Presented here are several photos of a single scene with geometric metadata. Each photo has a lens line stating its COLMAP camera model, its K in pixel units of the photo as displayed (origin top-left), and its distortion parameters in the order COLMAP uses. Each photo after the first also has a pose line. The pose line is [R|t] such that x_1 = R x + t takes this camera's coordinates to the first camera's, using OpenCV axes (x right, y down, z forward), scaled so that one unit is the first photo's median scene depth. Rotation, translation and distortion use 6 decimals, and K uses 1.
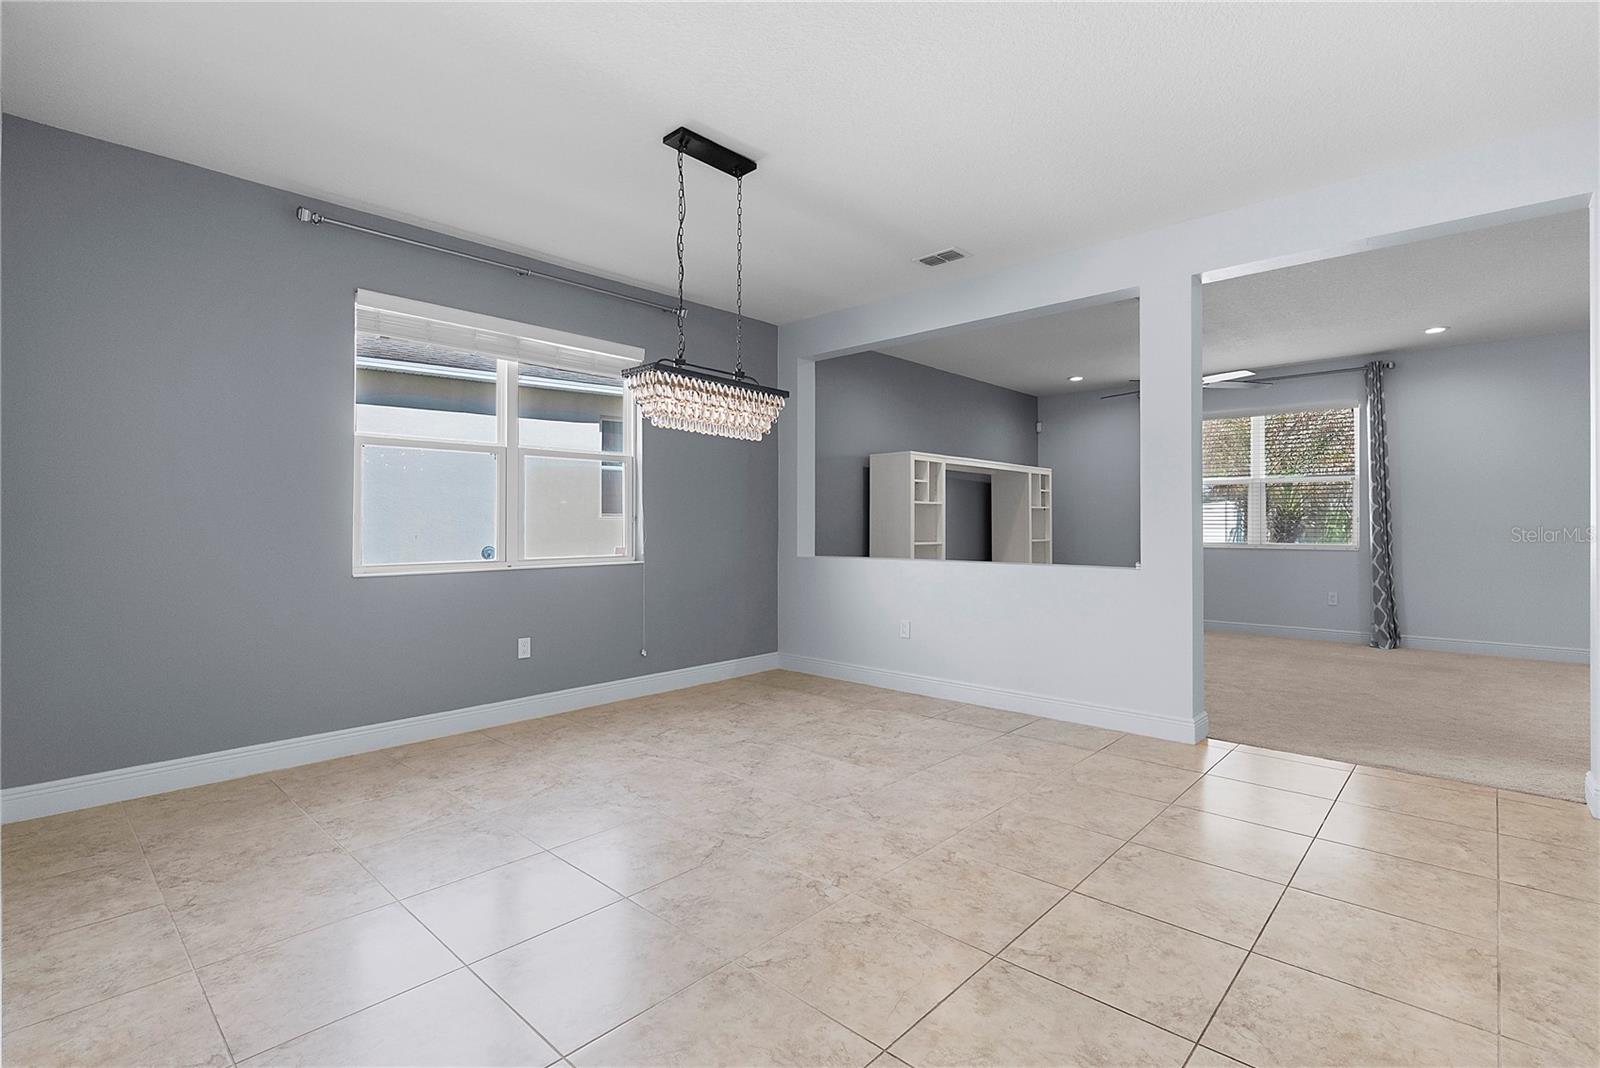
lens RADIAL K [[753.2, 0, 800.3], [0, 753.2, 521.6], [0, 0, 1]] dist [0.000095, 0.000925]
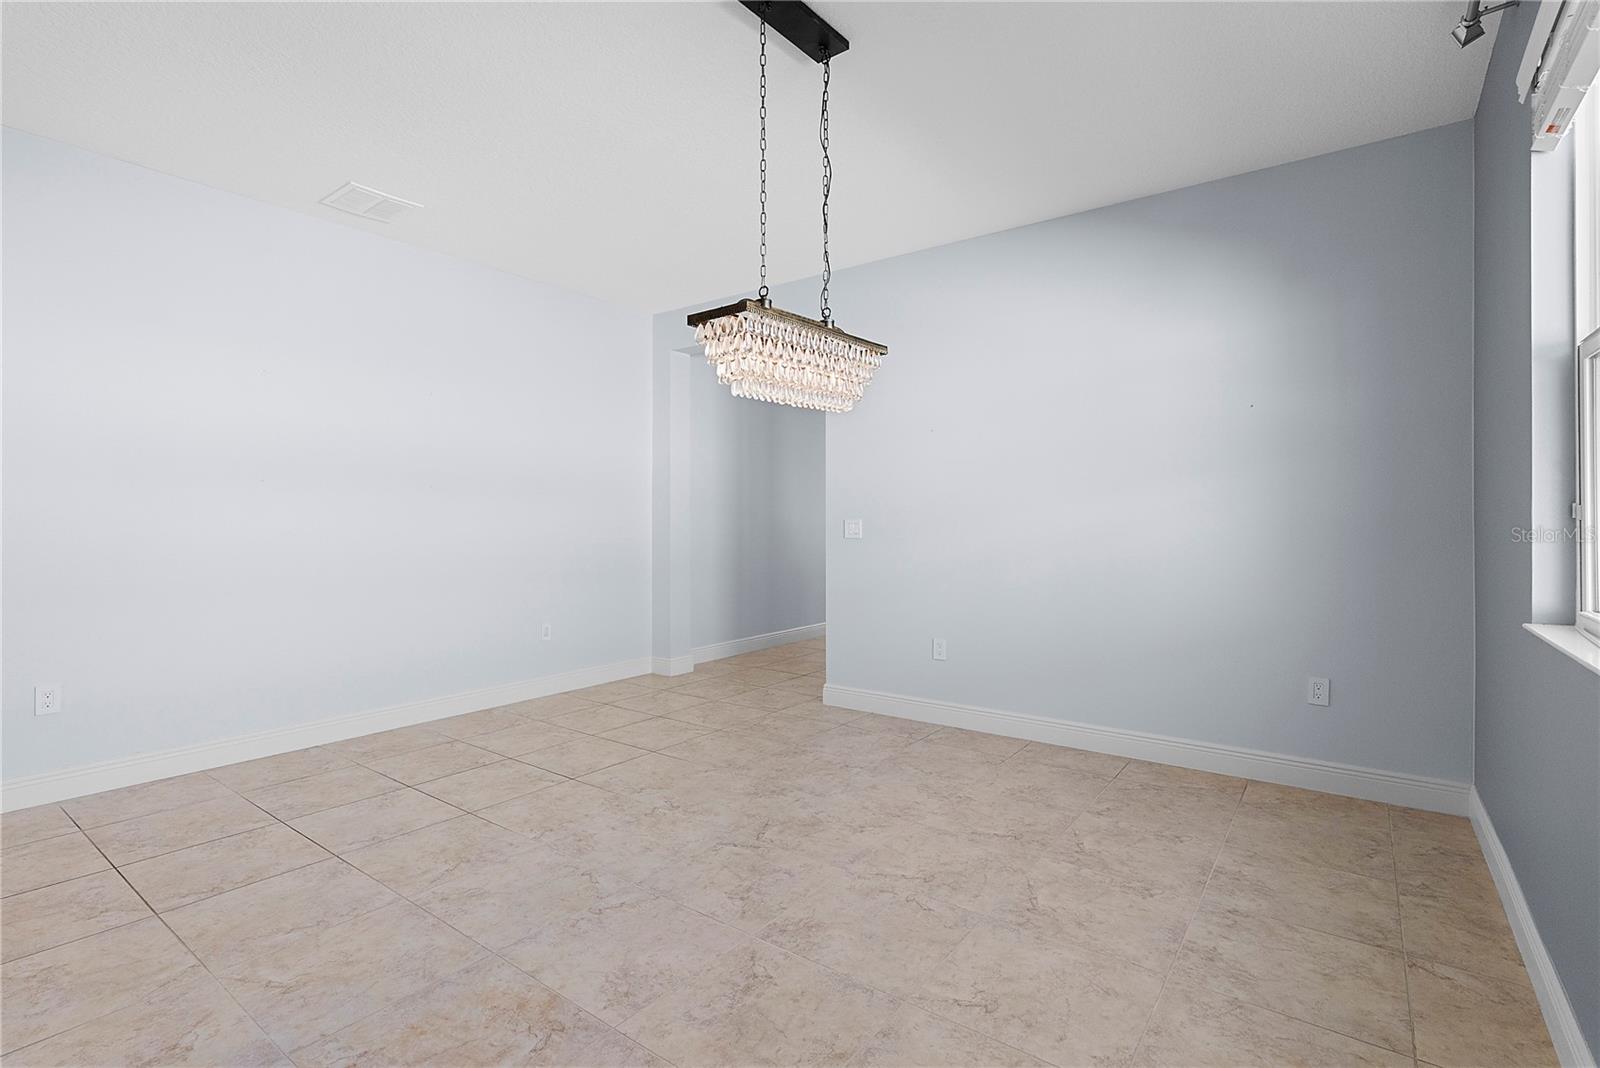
lens RADIAL K [[753.2, 0, 800.0], [0, 753.2, 527.1], [0, 0, 1]] dist [0.000095, 0.000925]
pose [[-0.993742, 0.002821, -0.111668, -0.043758], [0.002263, 0.999984, 0.005122, 0.000317], [0.111681, 0.004837, -0.993732, 1.864308]]
